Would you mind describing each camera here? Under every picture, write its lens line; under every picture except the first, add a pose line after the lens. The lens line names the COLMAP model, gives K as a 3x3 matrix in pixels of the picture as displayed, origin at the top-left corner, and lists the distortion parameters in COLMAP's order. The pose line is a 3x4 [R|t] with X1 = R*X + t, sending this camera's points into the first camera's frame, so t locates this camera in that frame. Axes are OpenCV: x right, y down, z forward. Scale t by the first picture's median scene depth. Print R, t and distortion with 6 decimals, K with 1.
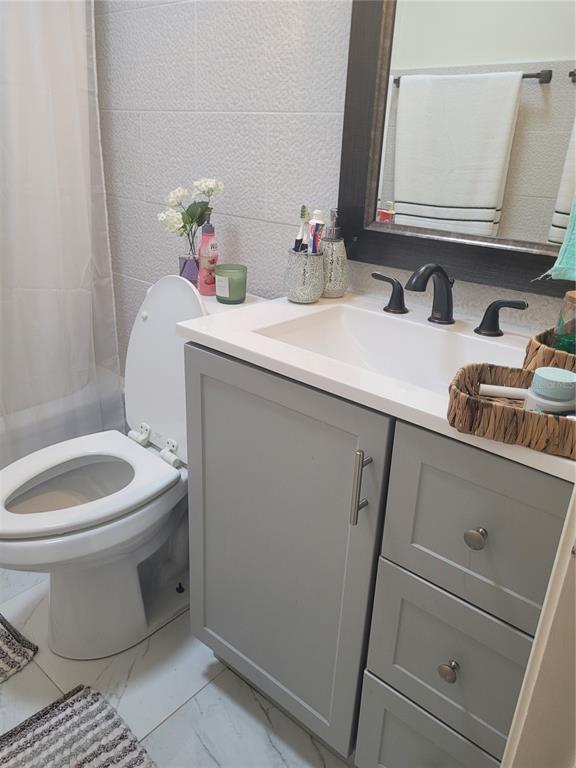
lens RADIAL K [[586.1, 0, 281.6], [0, 586.1, 384.1], [0, 0, 1]] dist [0.034897, -0.033100]
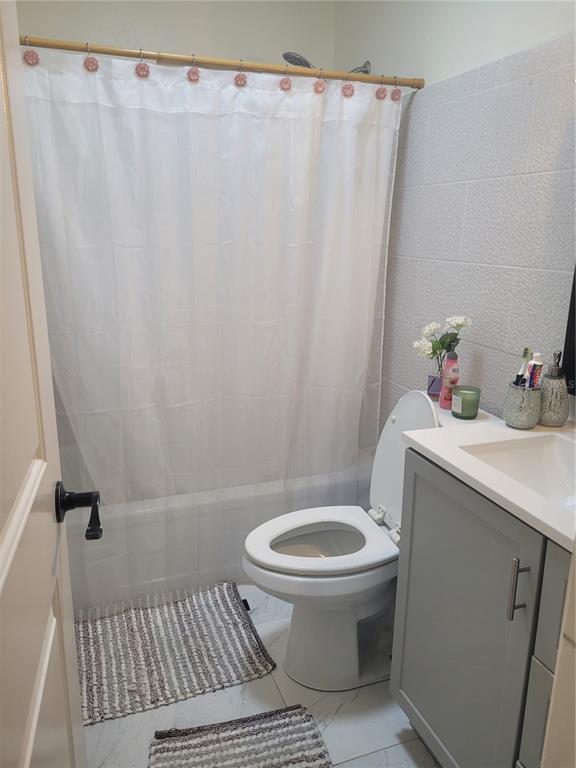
lens RADIAL K [[586.1, 0, 290.1], [0, 586.1, 387.3], [0, 0, 1]] dist [0.034897, -0.033100]
pose [[0.880516, 0.100744, -0.463187, 0.153503], [-0.165229, 0.981100, -0.100709, -0.021712], [0.444287, 0.165208, 0.880520, -0.222027]]
